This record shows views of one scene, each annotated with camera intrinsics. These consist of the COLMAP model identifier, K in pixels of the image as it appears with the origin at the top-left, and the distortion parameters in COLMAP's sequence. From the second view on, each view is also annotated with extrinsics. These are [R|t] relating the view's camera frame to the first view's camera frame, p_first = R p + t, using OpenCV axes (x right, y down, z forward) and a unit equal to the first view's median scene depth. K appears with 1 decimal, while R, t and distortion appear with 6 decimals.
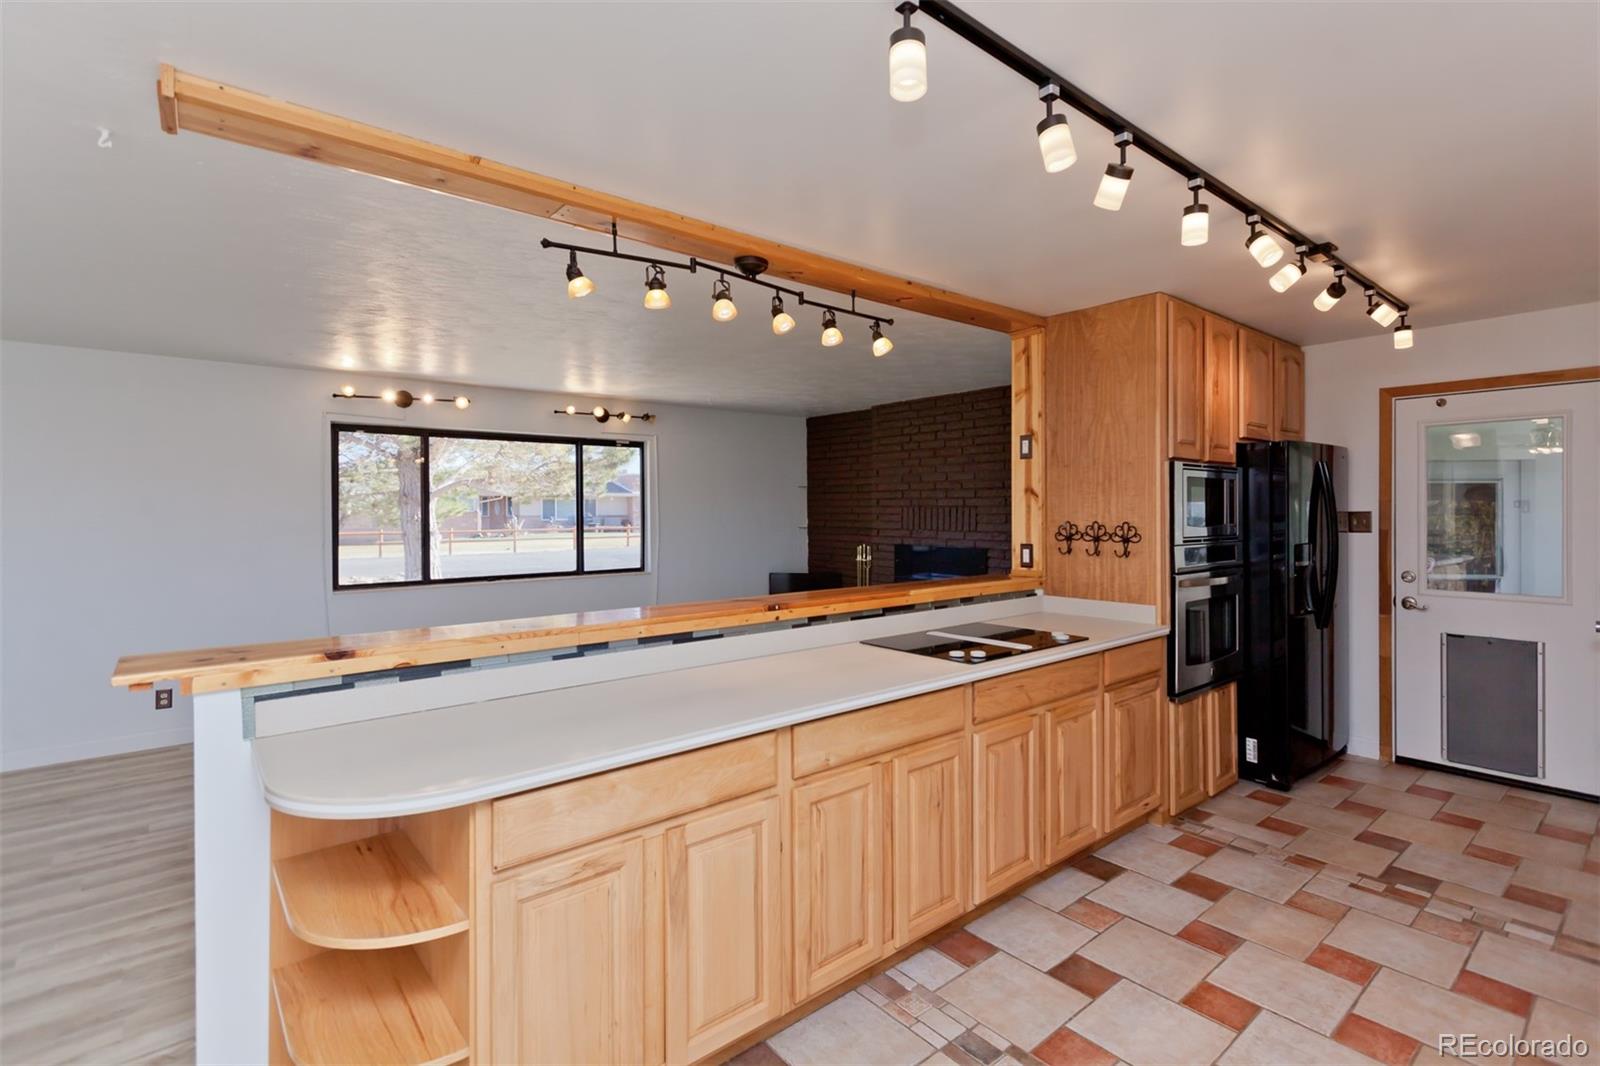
lens RADIAL K [[749.0, 0, 830.3], [0, 749.0, 512.6], [0, 0, 1]] dist [0.005438, 0.000748]
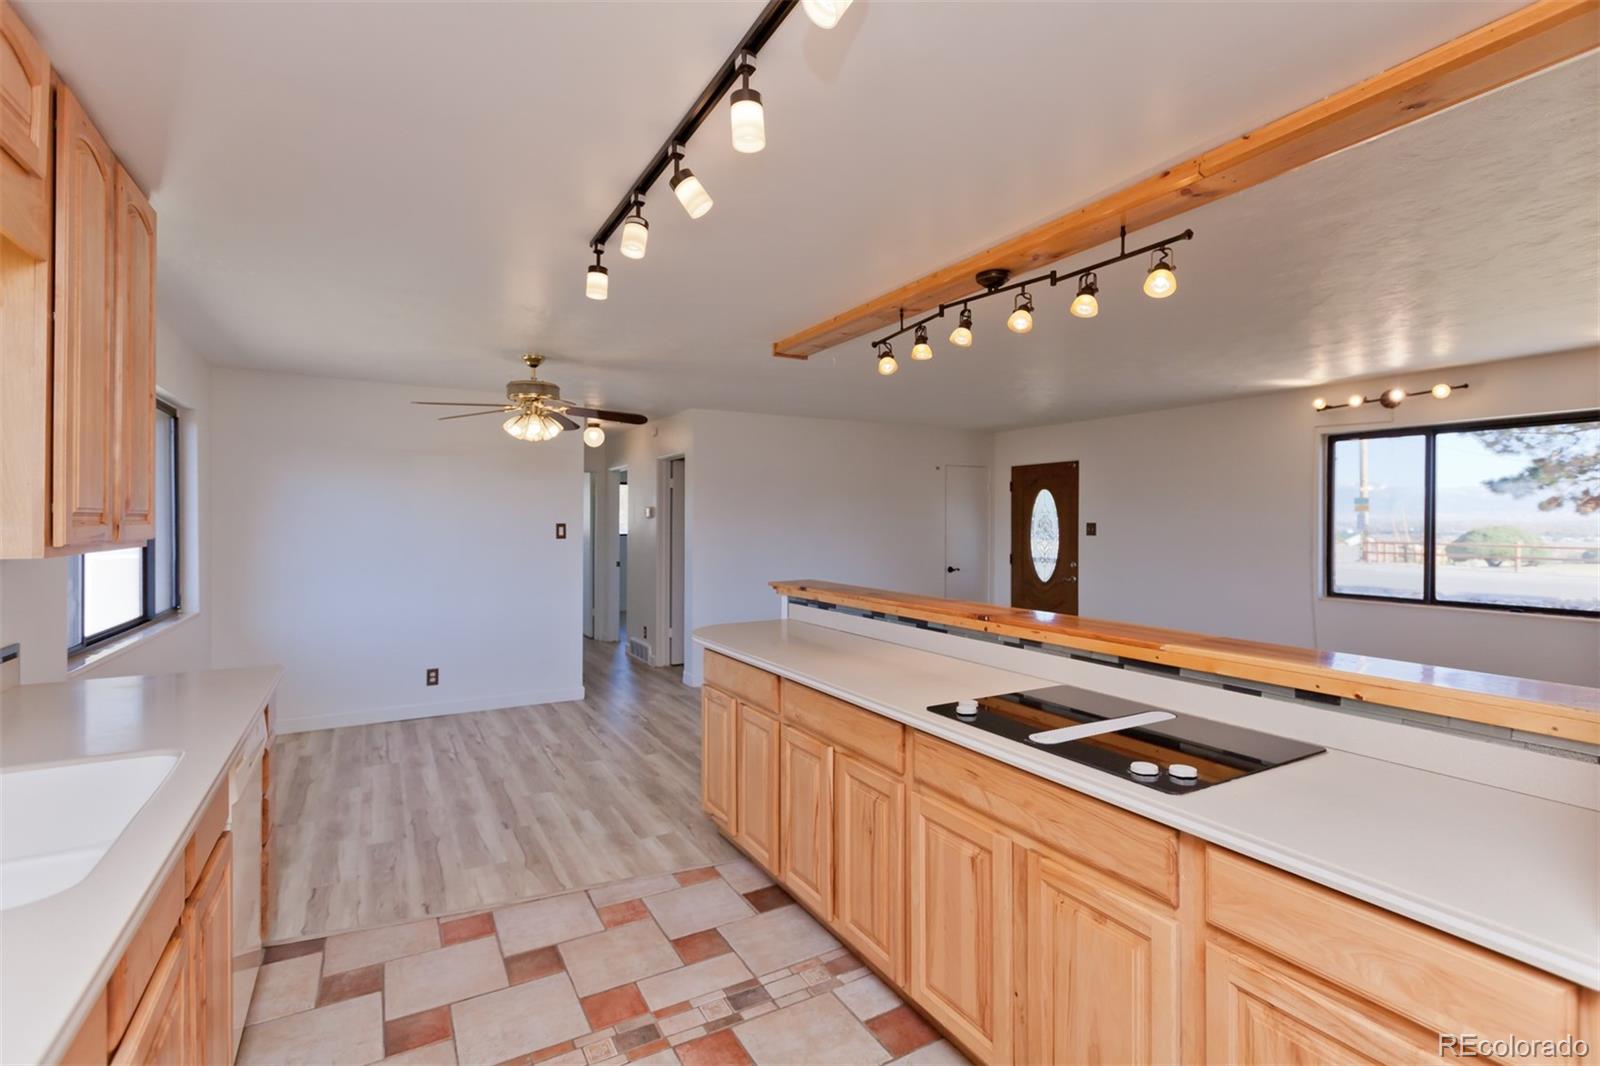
lens RADIAL K [[749.0, 0, 823.9], [0, 749.0, 522.9], [0, 0, 1]] dist [0.005438, 0.000748]
pose [[-0.170981, 0.005765, -0.985257, 0.701295], [-0.003793, 0.999972, 0.006510, -0.003893], [0.985267, 0.004851, -0.170955, 0.712678]]
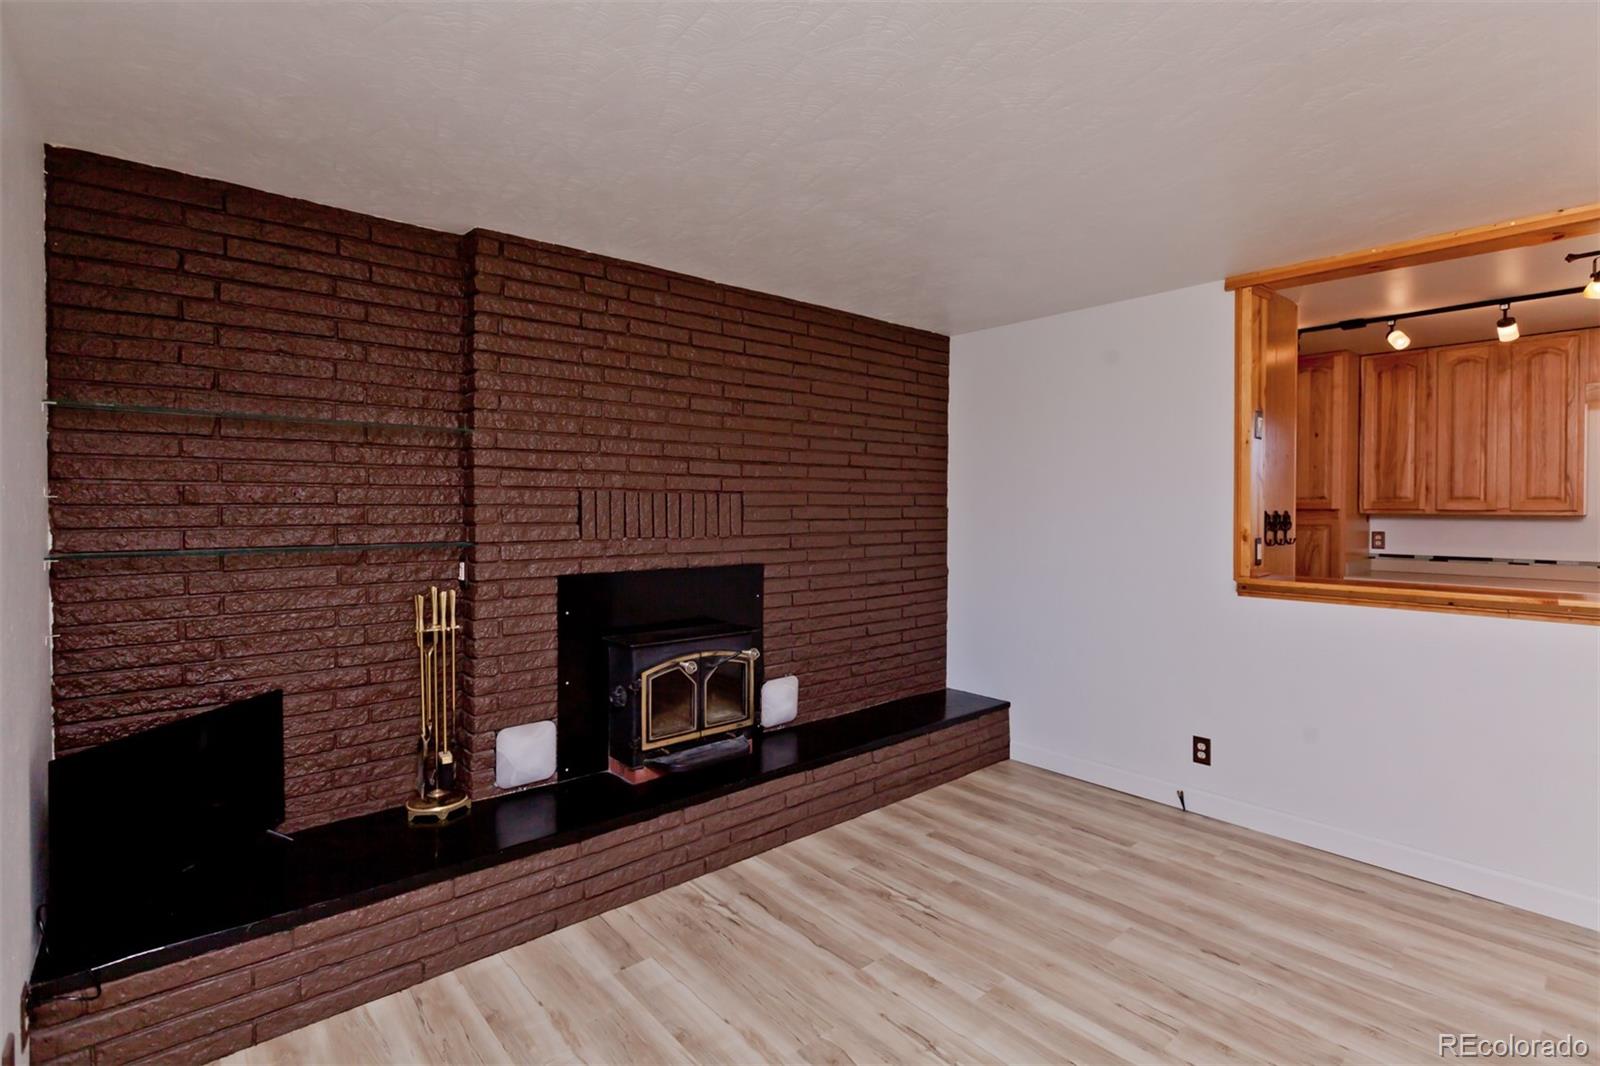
lens RADIAL K [[756.8, 0, 783.7], [0, 756.8, 517.4], [0, 0, 1]] dist [-0.005706, 0.003454]
pose [[0.011991, -0.012491, 0.999850, -0.644824], [0.002138, 0.999920, 0.012466, 0.006625], [-0.999926, 0.001988, 0.012017, 1.612181]]
